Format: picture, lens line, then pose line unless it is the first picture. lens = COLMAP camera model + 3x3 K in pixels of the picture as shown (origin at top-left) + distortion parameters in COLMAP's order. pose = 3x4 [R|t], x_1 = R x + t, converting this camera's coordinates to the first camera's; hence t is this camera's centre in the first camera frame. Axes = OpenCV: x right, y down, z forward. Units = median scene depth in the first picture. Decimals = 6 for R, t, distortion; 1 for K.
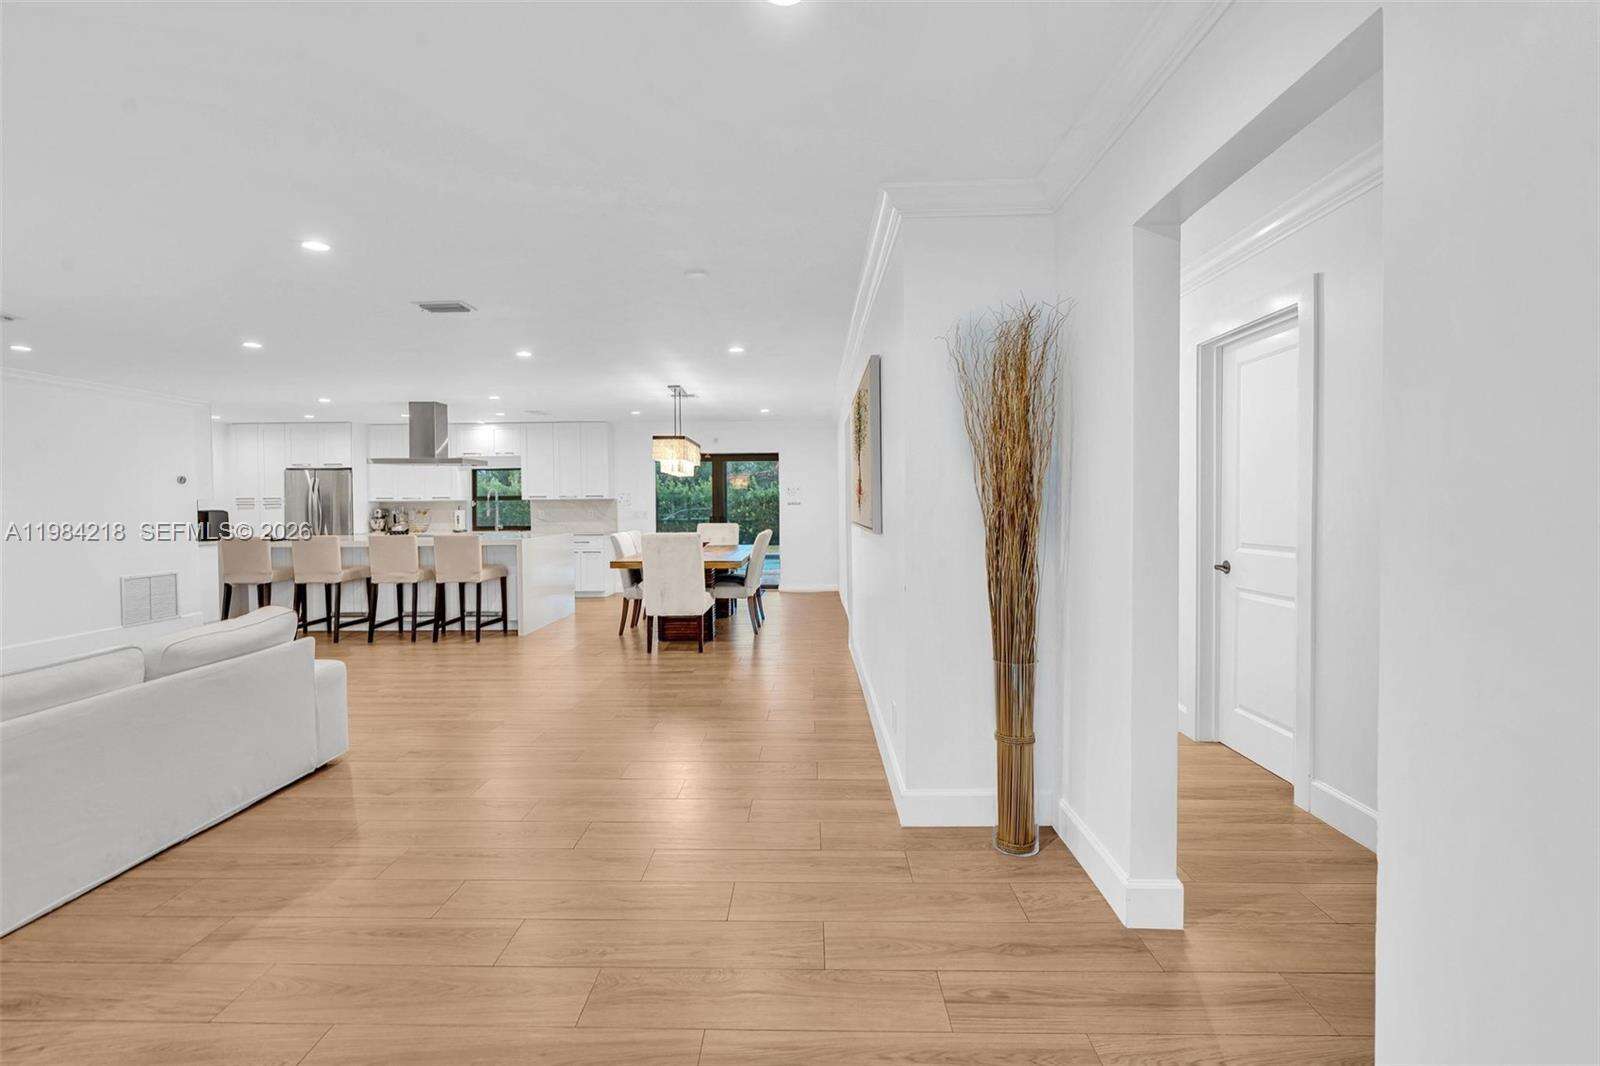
lens RADIAL K [[729.3, 0, 776.3], [0, 729.3, 517.8], [0, 0, 1]] dist [-0.004750, 0.002585]
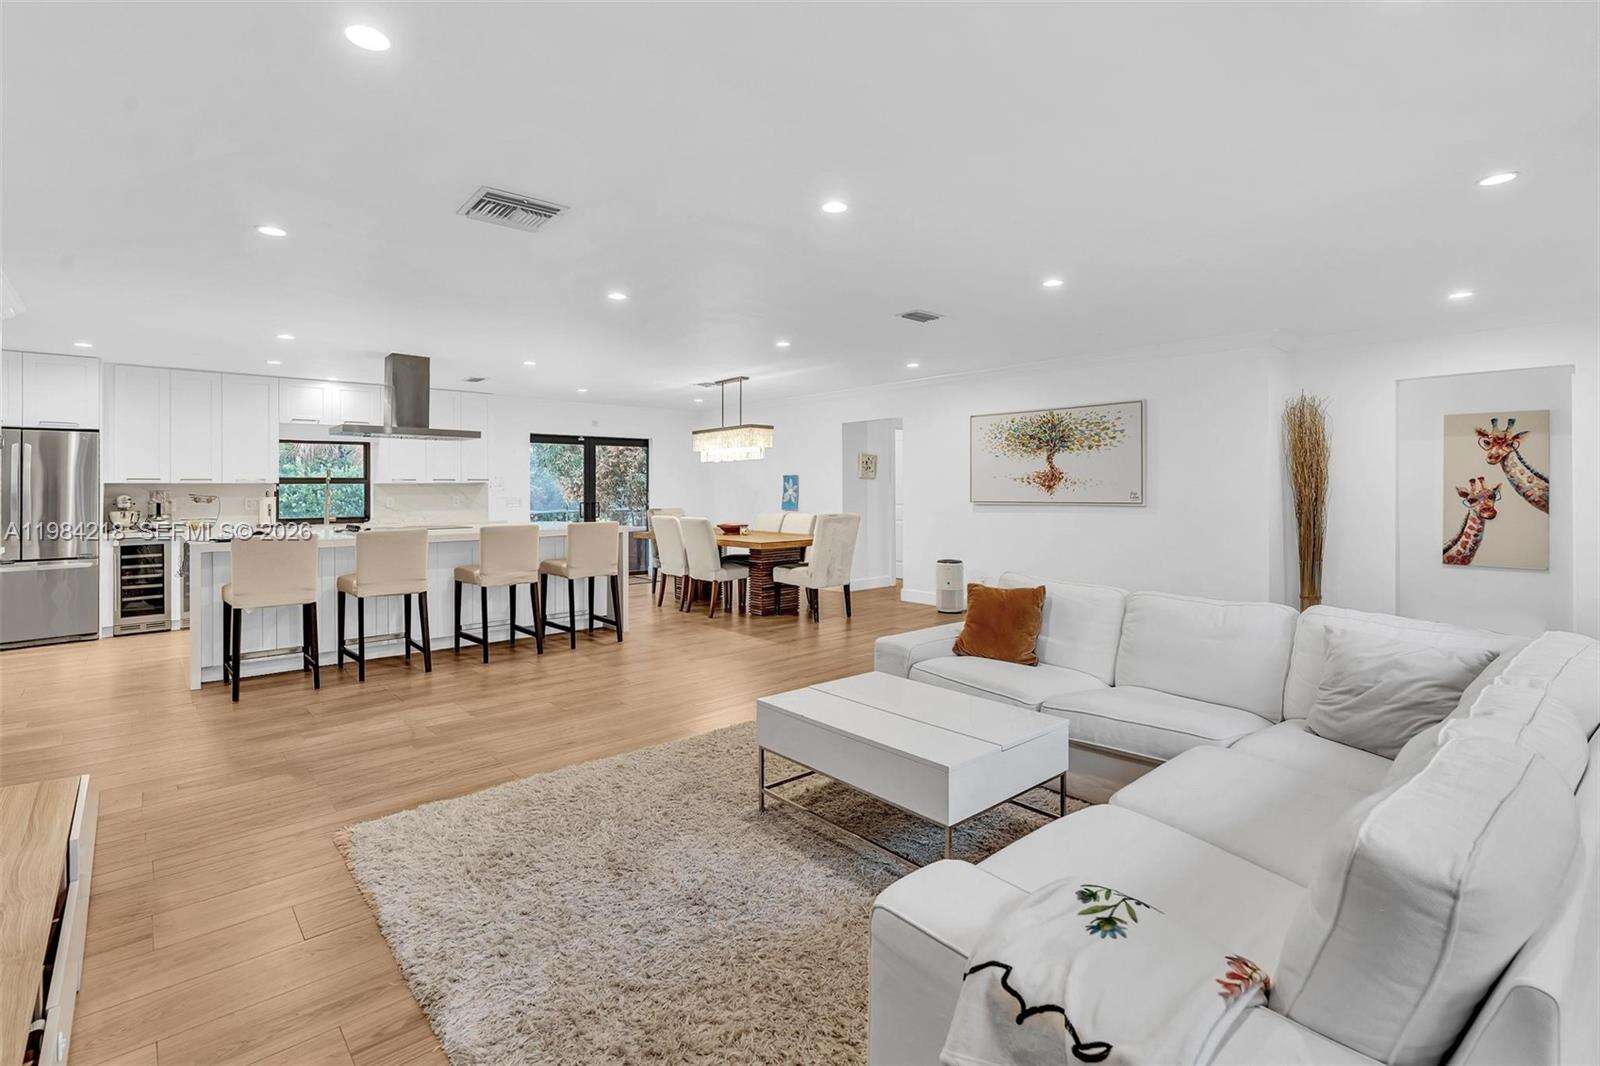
lens RADIAL K [[729.3, 0, 785.5], [0, 729.3, 489.3], [0, 0, 1]] dist [-0.004750, 0.002585]
pose [[0.723339, 0.003312, 0.690485, -0.586495], [0.012843, 0.999751, -0.018250, 0.001865], [-0.690373, 0.022069, 0.723117, 0.136411]]
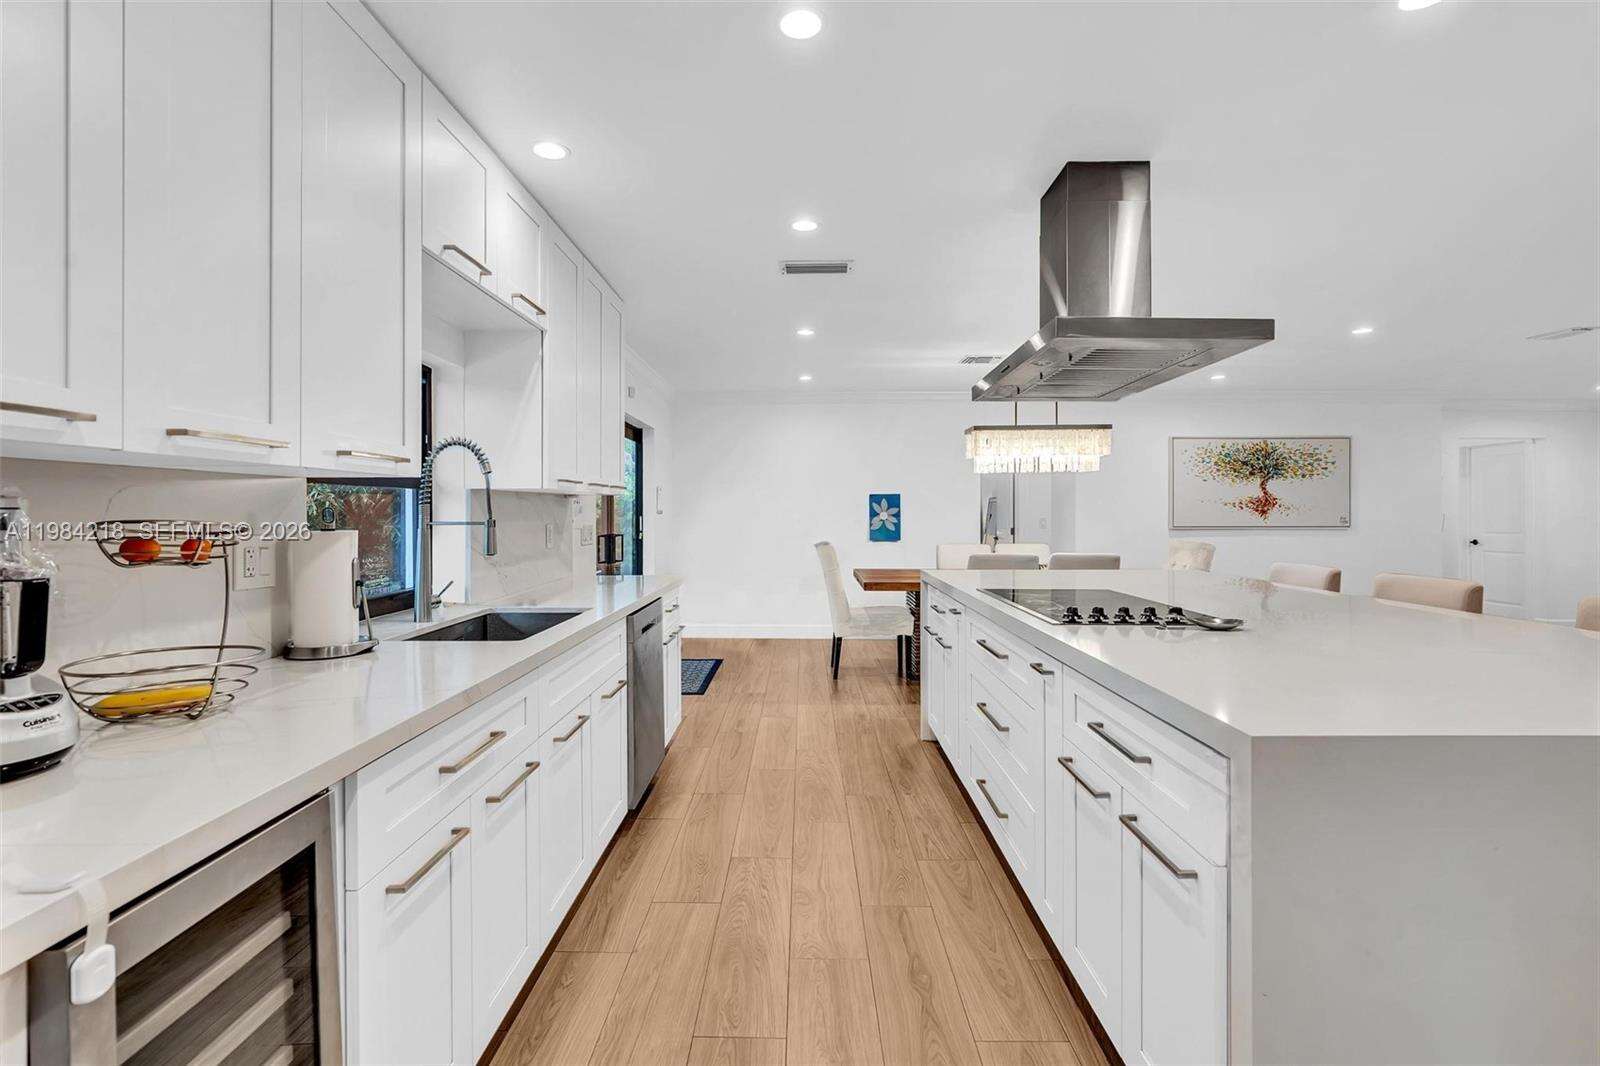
lens RADIAL K [[729.3, 0, 790.0], [0, 729.3, 510.1], [0, 0, 1]] dist [-0.004750, 0.002585]
pose [[-0.022543, 0.011774, 0.999677, -0.639887], [0.019023, 0.999755, -0.011346, -0.011969], [-0.999565, 0.018761, -0.022762, 0.929816]]
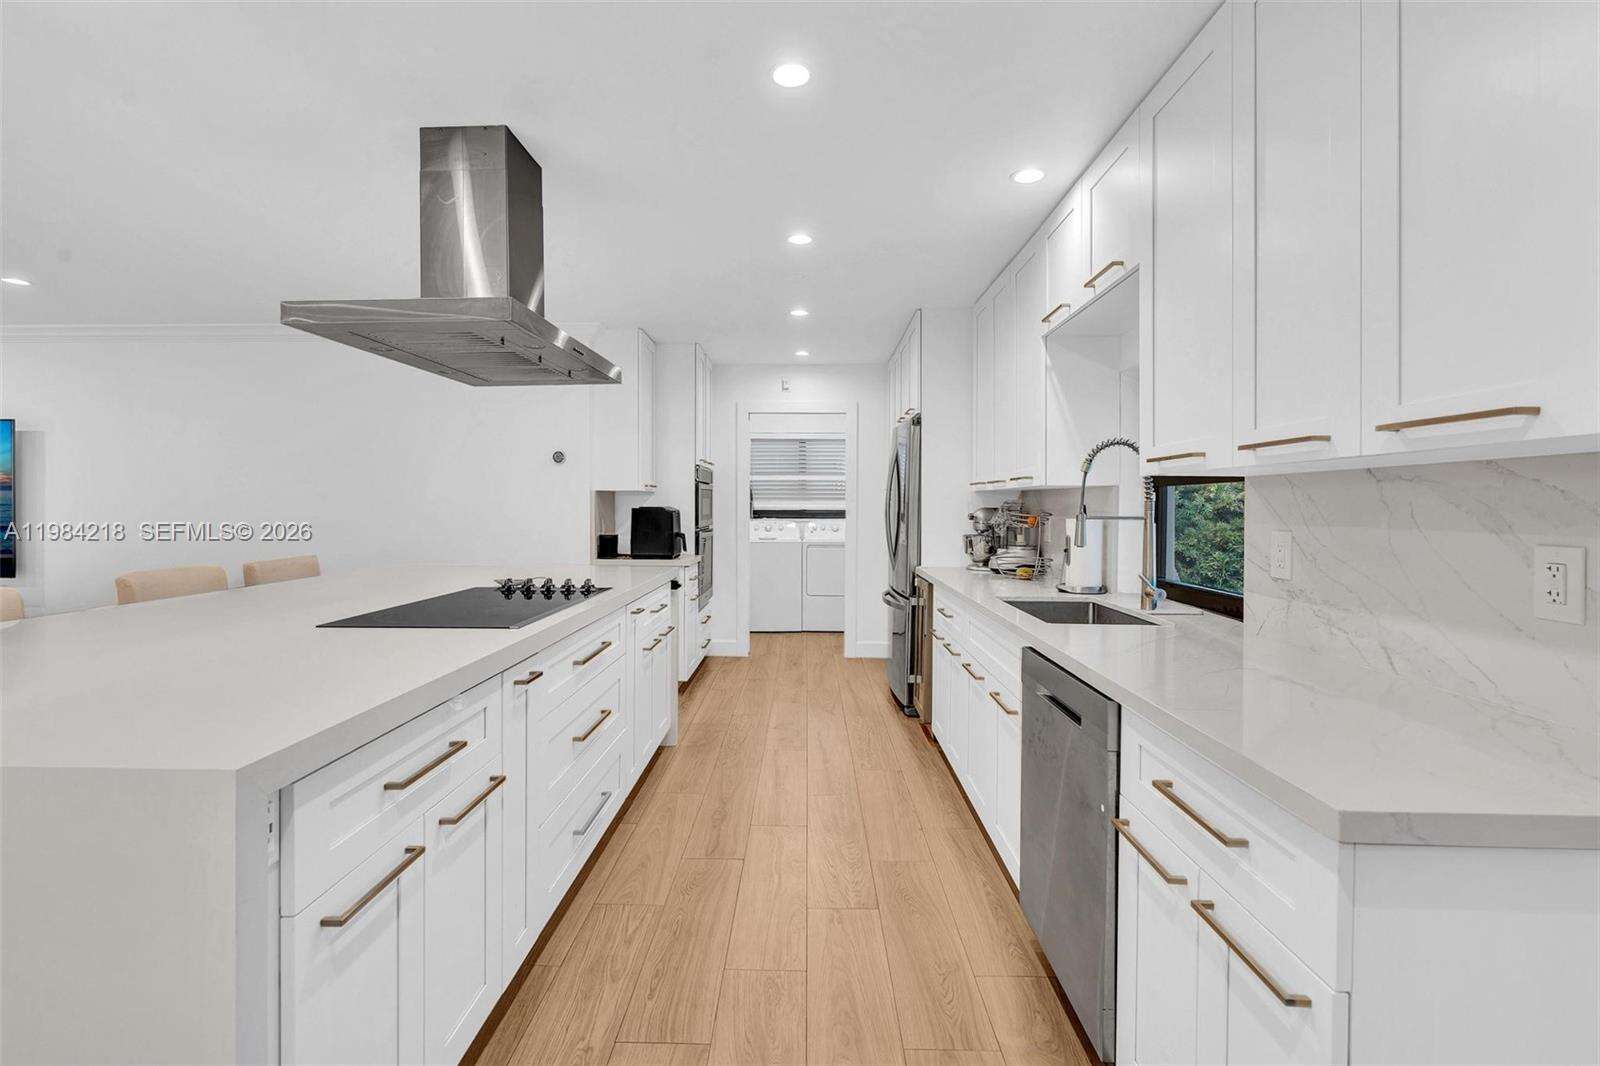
lens RADIAL K [[729.3, 0, 781.6], [0, 729.3, 507.4], [0, 0, 1]] dist [-0.004750, 0.002585]
pose [[0.005326, 0.012193, -0.999911, -0.143800], [-0.022056, 0.999684, 0.012072, -0.016802], [0.999743, 0.021989, 0.005593, 0.913168]]
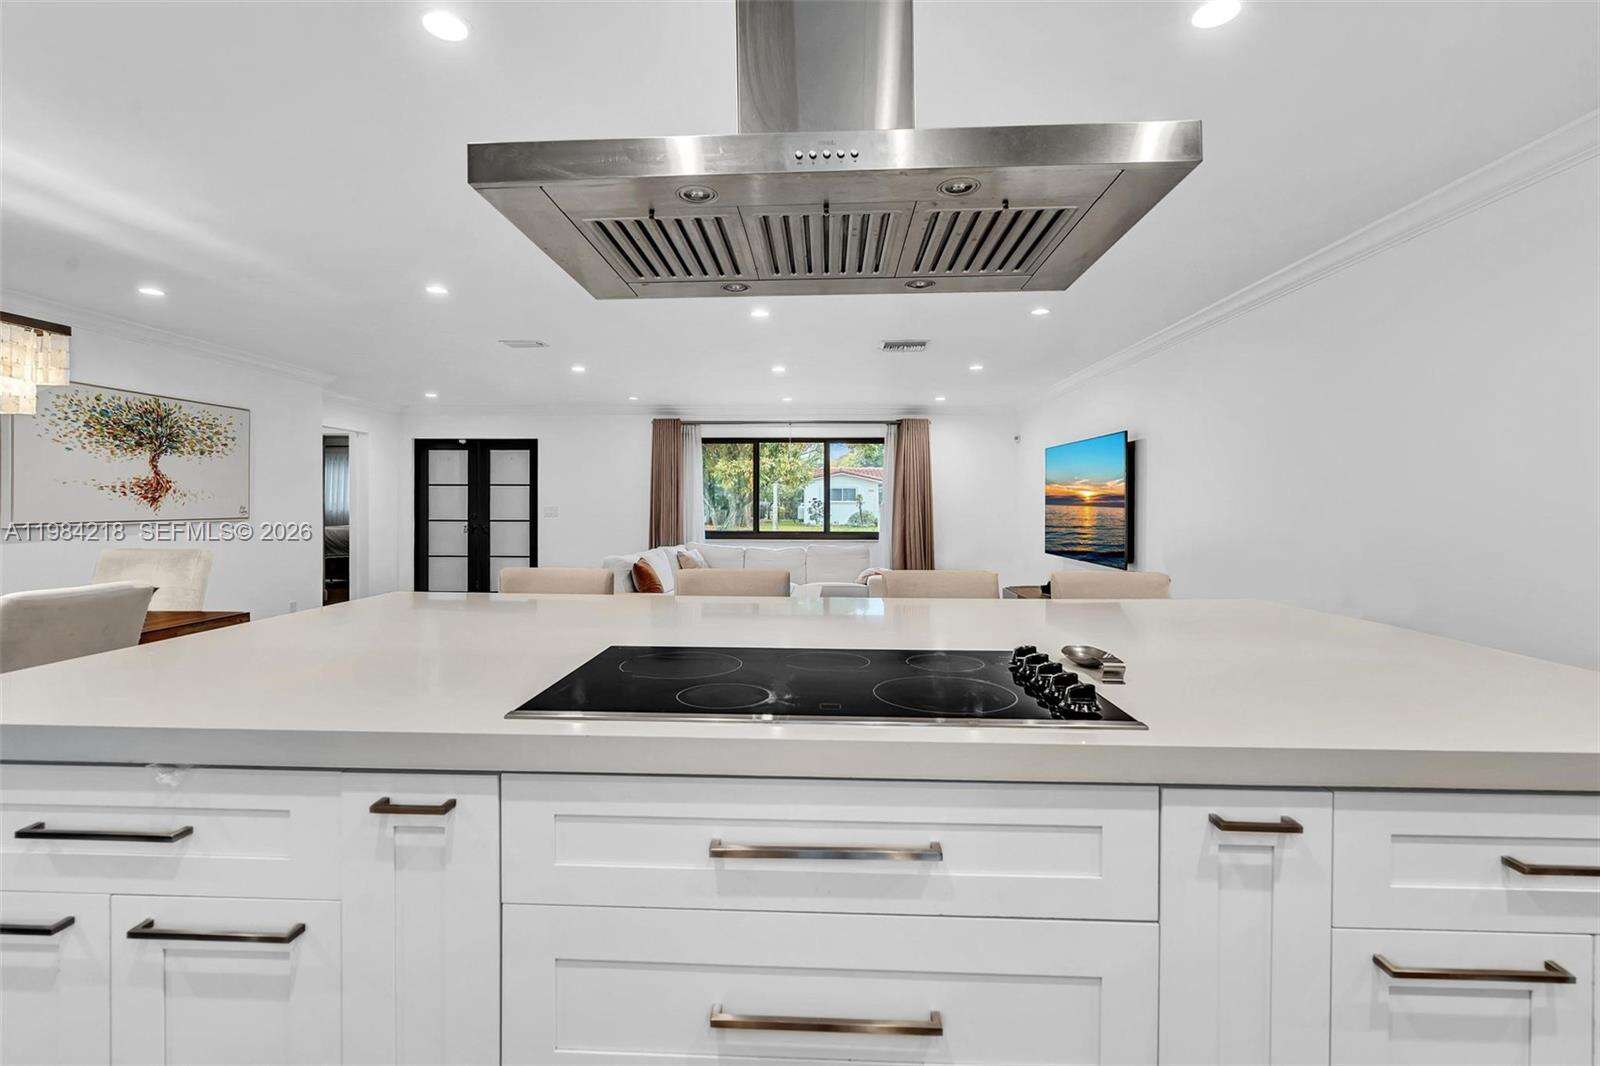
lens RADIAL K [[729.3, 0, 761.9], [0, 729.3, 505.9], [0, 0, 1]] dist [-0.004750, 0.002585]
pose [[-0.999017, -0.001272, 0.044312, -0.380576], [-0.000218, 0.999717, 0.023799, -0.017240], [-0.044330, 0.023766, -0.998734, 0.932198]]
